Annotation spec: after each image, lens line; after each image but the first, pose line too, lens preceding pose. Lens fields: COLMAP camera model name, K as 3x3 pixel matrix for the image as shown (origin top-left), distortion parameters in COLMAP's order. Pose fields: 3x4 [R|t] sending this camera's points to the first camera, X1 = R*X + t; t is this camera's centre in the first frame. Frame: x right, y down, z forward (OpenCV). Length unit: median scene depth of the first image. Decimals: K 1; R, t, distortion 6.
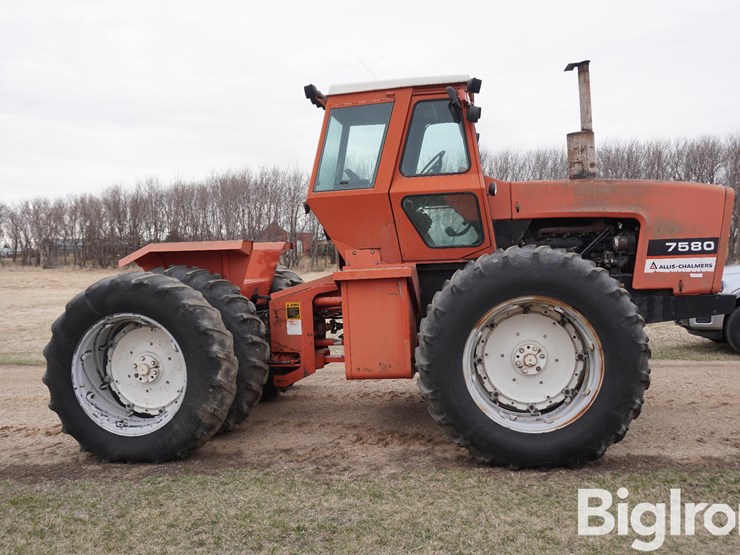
lens RADIAL K [[676.3, 0, 370.0], [0, 676.3, 277.5], [0, 0, 1]] dist [-0.008934, -0.005063]
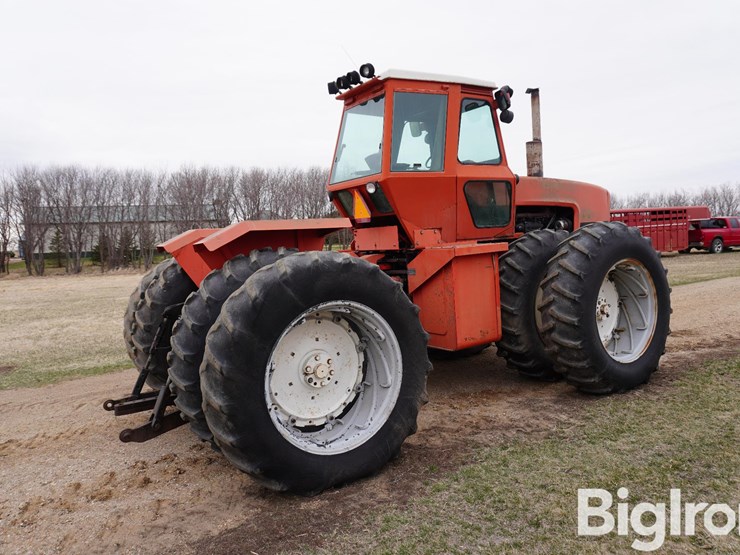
lens RADIAL K [[558.0, 0, 370.0], [0, 558.0, 277.5], [0, 0, 1]] dist [-0.043191, 0.005936]
pose [[0.744531, -0.052317, 0.665535, -0.703662], [0.055924, 0.998308, 0.015914, 0.015425], [-0.665241, 0.025371, 0.746197, 0.438413]]
